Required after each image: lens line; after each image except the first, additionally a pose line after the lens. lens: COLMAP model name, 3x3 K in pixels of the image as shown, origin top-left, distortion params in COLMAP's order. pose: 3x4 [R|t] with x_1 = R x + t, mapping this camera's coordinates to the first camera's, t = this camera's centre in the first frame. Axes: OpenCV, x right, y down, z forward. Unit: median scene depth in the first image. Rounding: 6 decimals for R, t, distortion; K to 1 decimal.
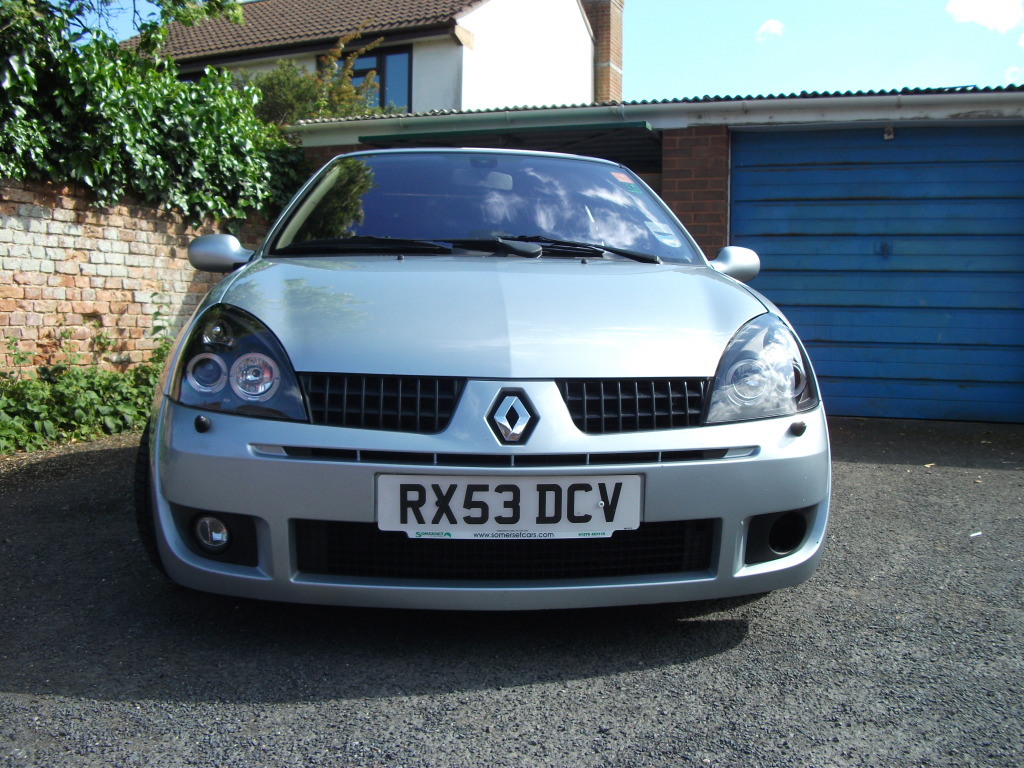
lens RADIAL K [[976.8, 0, 512.0], [0, 976.8, 384.0], [0, 0, 1]] dist [-0.126973, 0.010379]
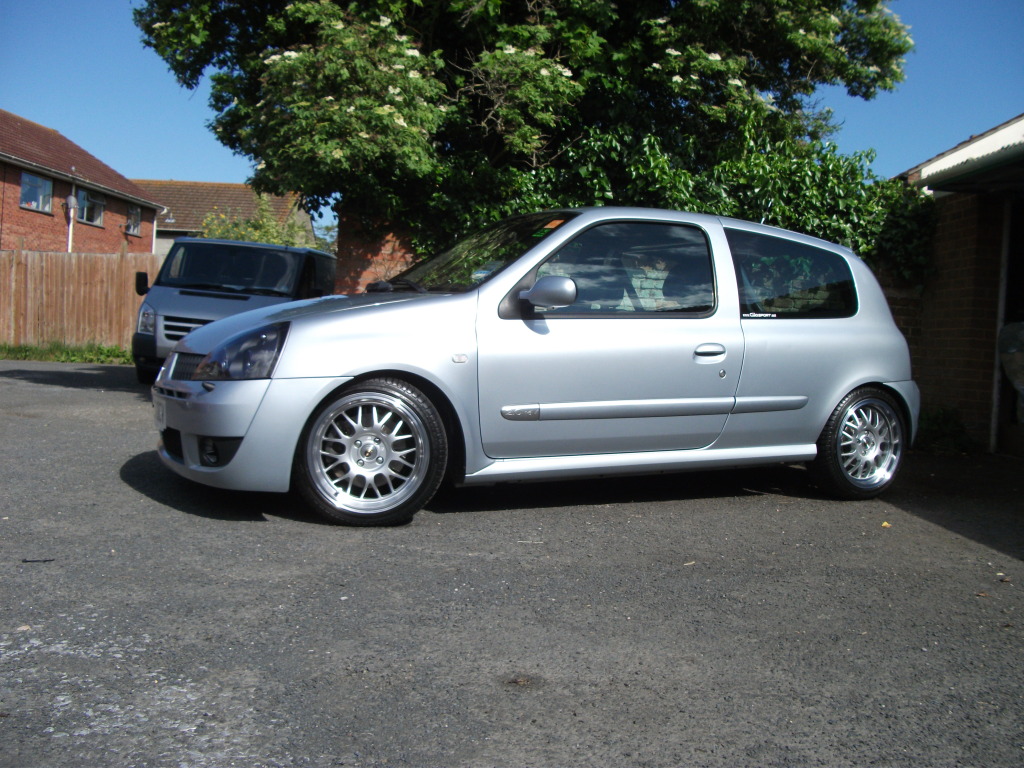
lens RADIAL K [[968.9, 0, 512.0], [0, 968.9, 384.0], [0, 0, 1]] dist [-0.132744, 0.063527]
pose [[0.385933, 0.051526, -0.921087, 0.757425], [-0.114234, 0.993424, 0.007709, -0.011715], [0.915427, 0.102244, 0.389281, 0.310817]]
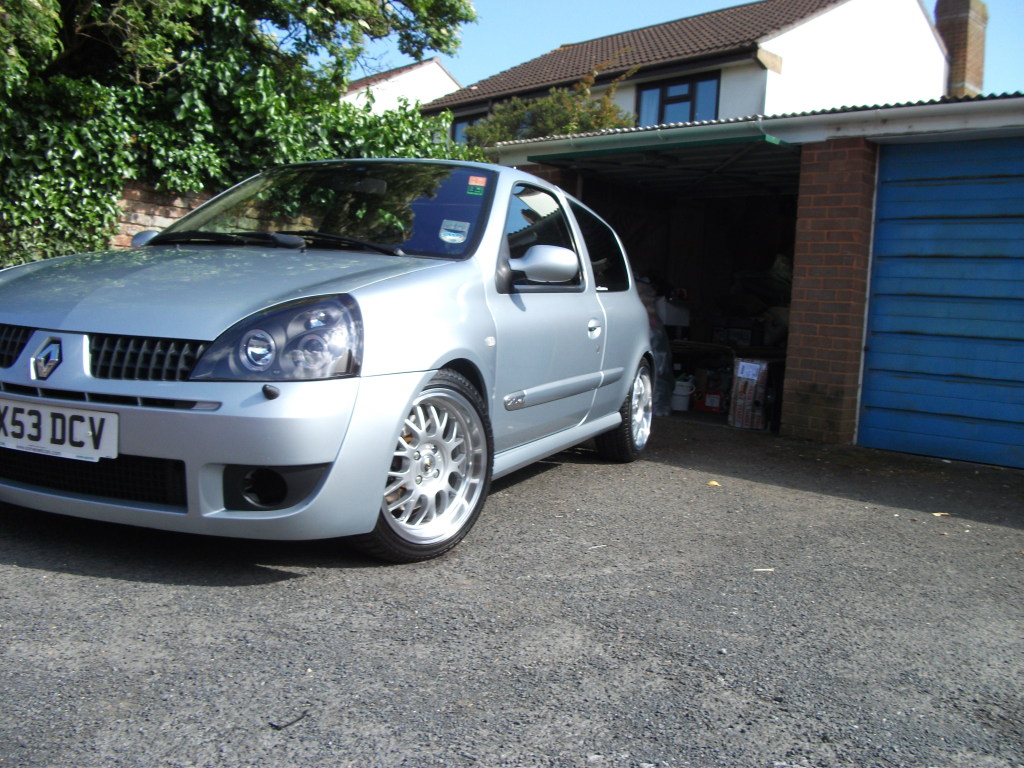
lens RADIAL K [[968.9, 0, 512.0], [0, 968.9, 384.0], [0, 0, 1]] dist [-0.132744, 0.063527]
pose [[0.902594, 0.075877, -0.423753, 0.383989], [-0.088094, 0.996069, -0.009286, 0.008670], [0.421383, 0.045712, 0.905730, 0.048182]]
